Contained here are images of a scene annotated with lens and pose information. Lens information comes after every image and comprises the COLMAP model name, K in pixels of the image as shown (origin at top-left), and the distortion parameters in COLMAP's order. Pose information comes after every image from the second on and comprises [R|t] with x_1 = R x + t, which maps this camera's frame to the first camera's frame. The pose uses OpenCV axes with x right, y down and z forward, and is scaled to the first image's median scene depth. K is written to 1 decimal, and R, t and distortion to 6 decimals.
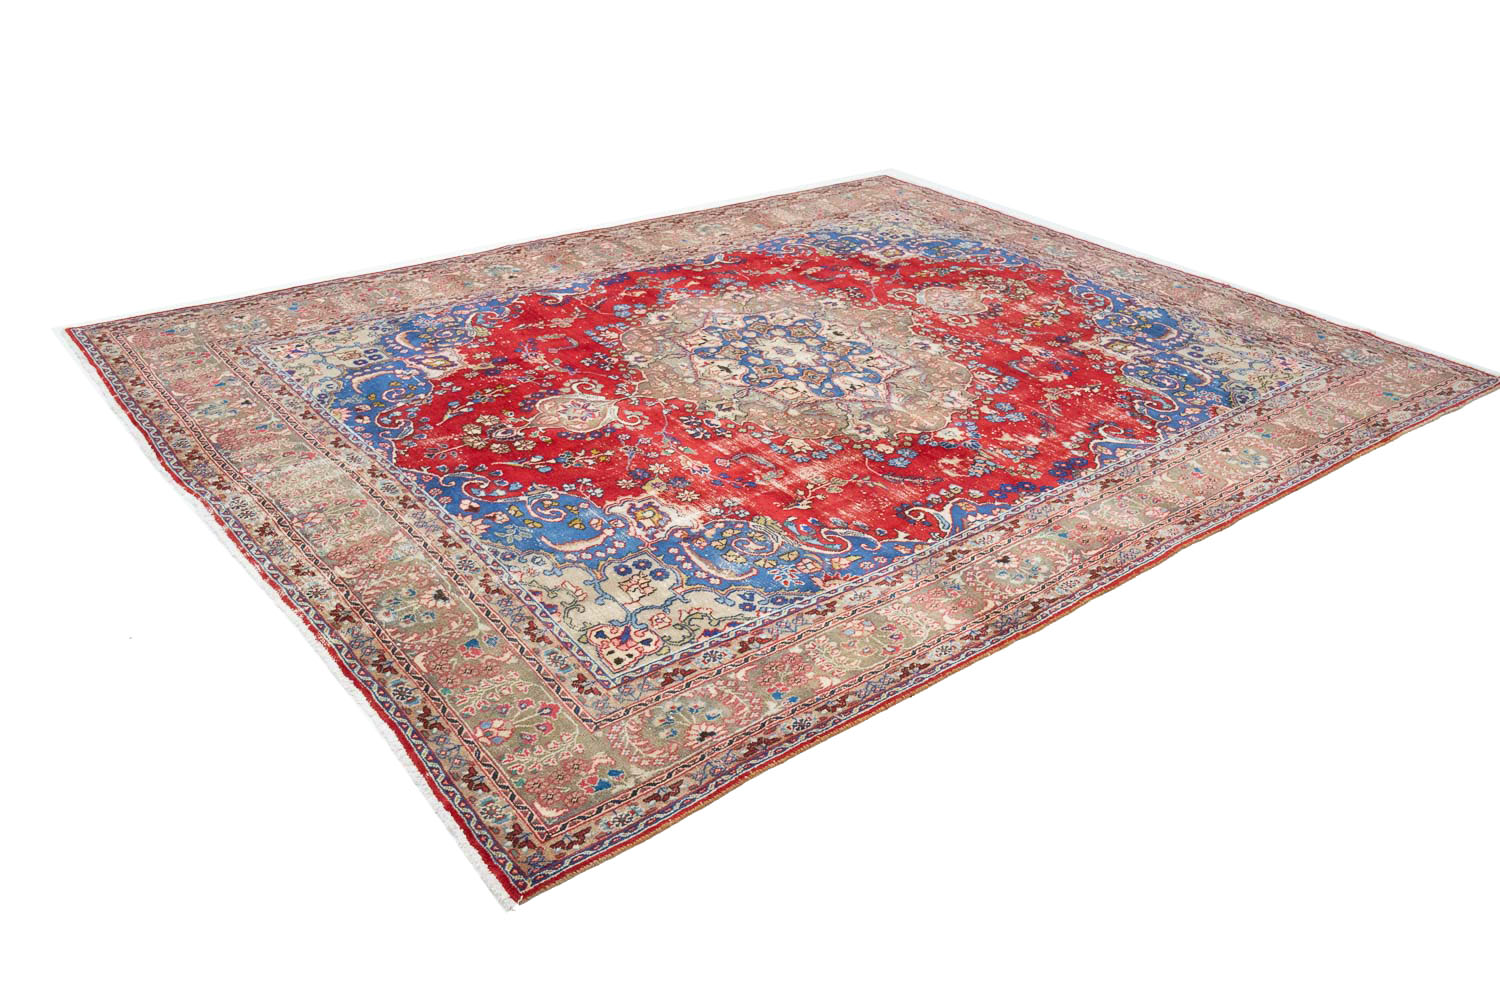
lens RADIAL K [[1245.9, 0, 738.7], [0, 1245.9, 490.8], [0, 0, 1]] dist [0.006831, -0.010958]
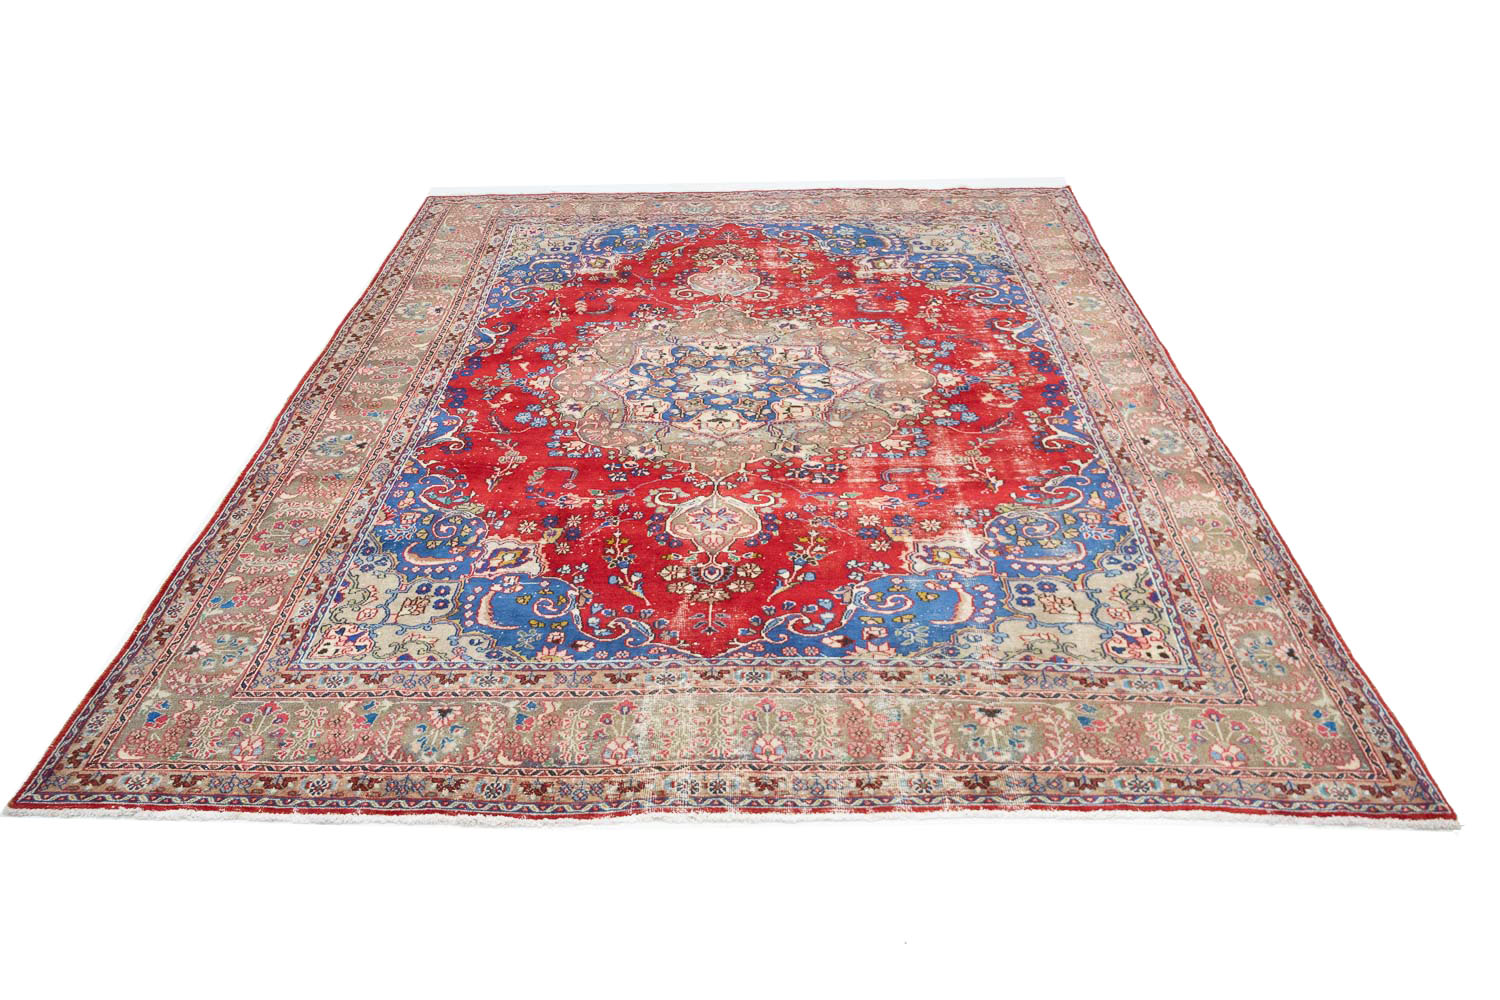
lens RADIAL K [[1245.9, 0, 738.7], [0, 1245.9, 490.8], [0, 0, 1]] dist [0.006831, -0.010958]
pose [[0.637519, -0.457154, 0.620145, -0.696751], [0.414896, 0.881957, 0.223636, -0.288209], [-0.649177, 0.114724, 0.751936, 0.291604]]
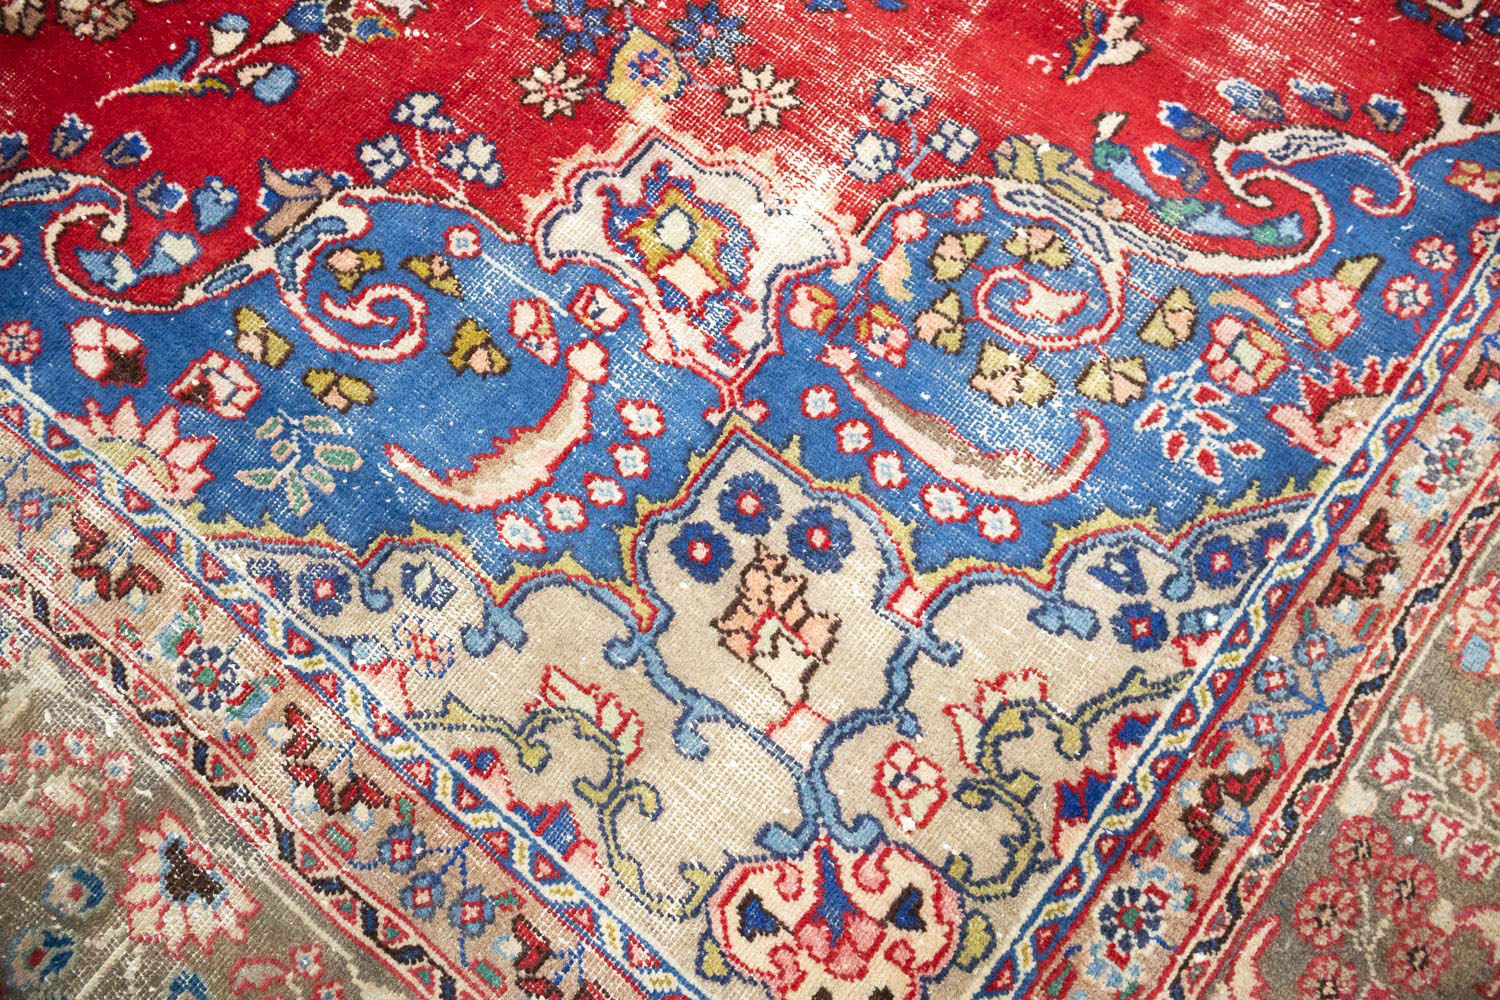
lens RADIAL K [[1245.9, 0, 738.7], [0, 1245.9, 490.8], [0, 0, 1]] dist [0.006831, -0.010958]
pose [[0.966383, -0.256384, 0.019284, -0.070316], [0.169955, 0.693284, 0.700338, -0.134961], [-0.192924, -0.673517, 0.713551, 0.639889]]
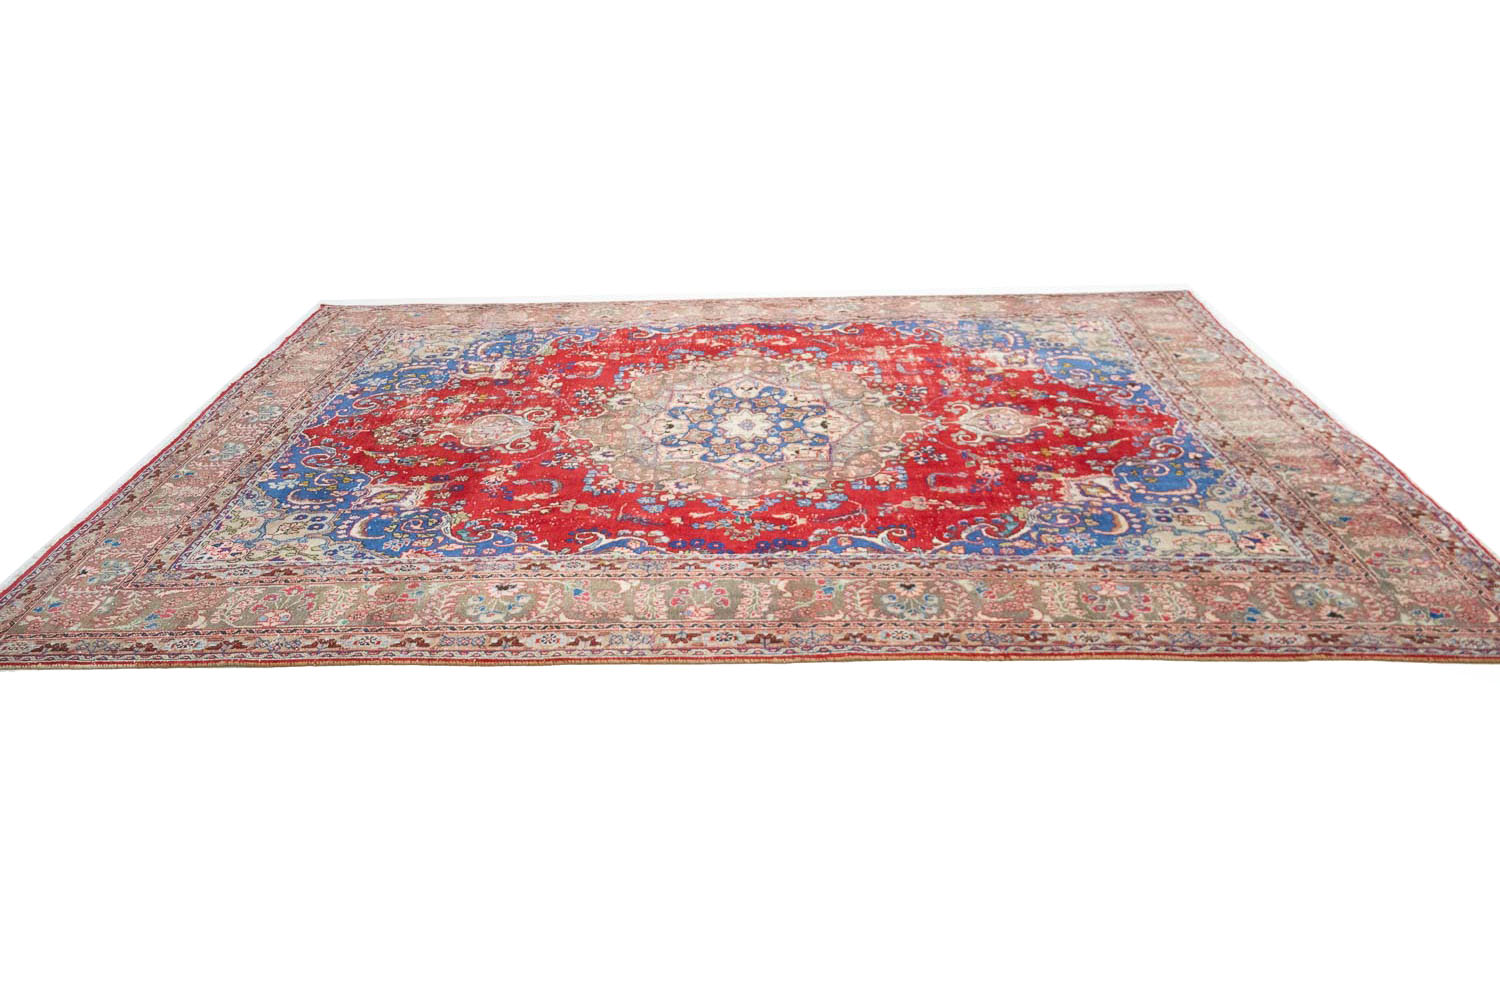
lens RADIAL K [[1211.8, 0, 728.9], [0, 1211.8, 499.7], [0, 0, 1]] dist [-0.001898, -0.001413]
pose [[-0.764050, -0.292505, 0.575038, -0.590015], [0.312403, 0.612107, 0.726450, -0.880946], [-0.564475, 0.734688, -0.376301, 1.610034]]
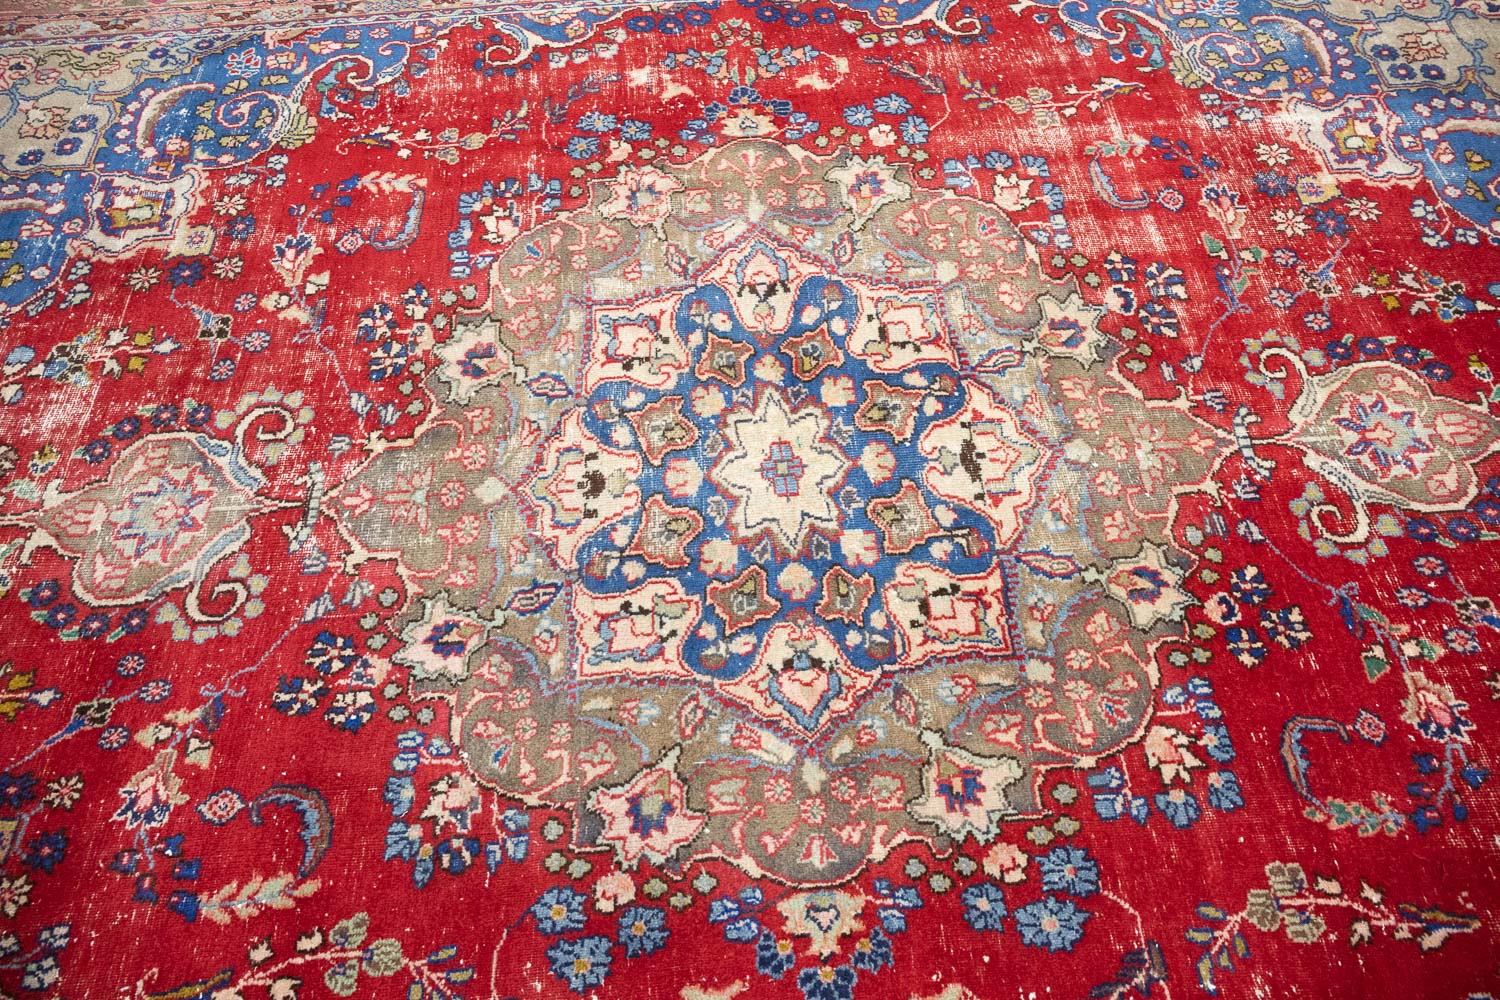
lens RADIAL K [[1196.2, 0, 736.9], [0, 1196.2, 531.7], [0, 0, 1]] dist [0.003089, -0.008649]
pose [[-0.810633, -0.485917, 0.326738, -0.099452], [0.284988, 0.160050, 0.945074, -0.544476], [-0.511523, 0.859225, 0.008738, 1.167701]]
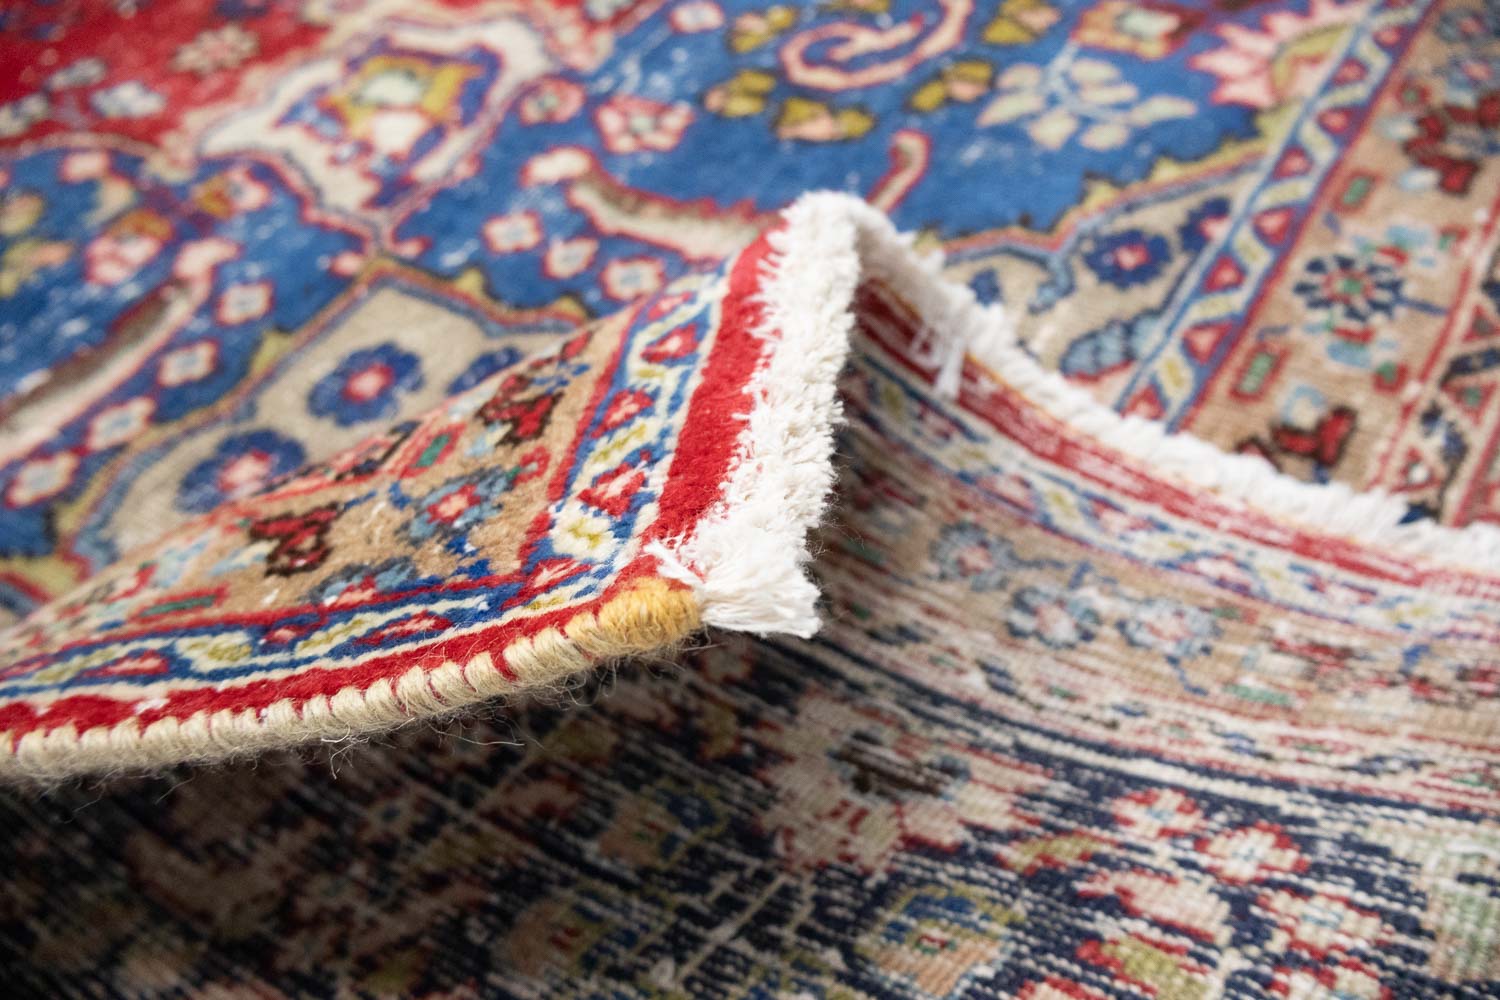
lens RADIAL K [[1245.9, 0, 738.7], [0, 1245.9, 490.8], [0, 0, 1]] dist [0.006831, -0.010958]
pose [[0.300588, 0.644082, -0.703424, 0.557635], [-0.348310, 0.760722, 0.547706, -0.215714], [0.887878, 0.080376, 0.453004, 1.151263]]
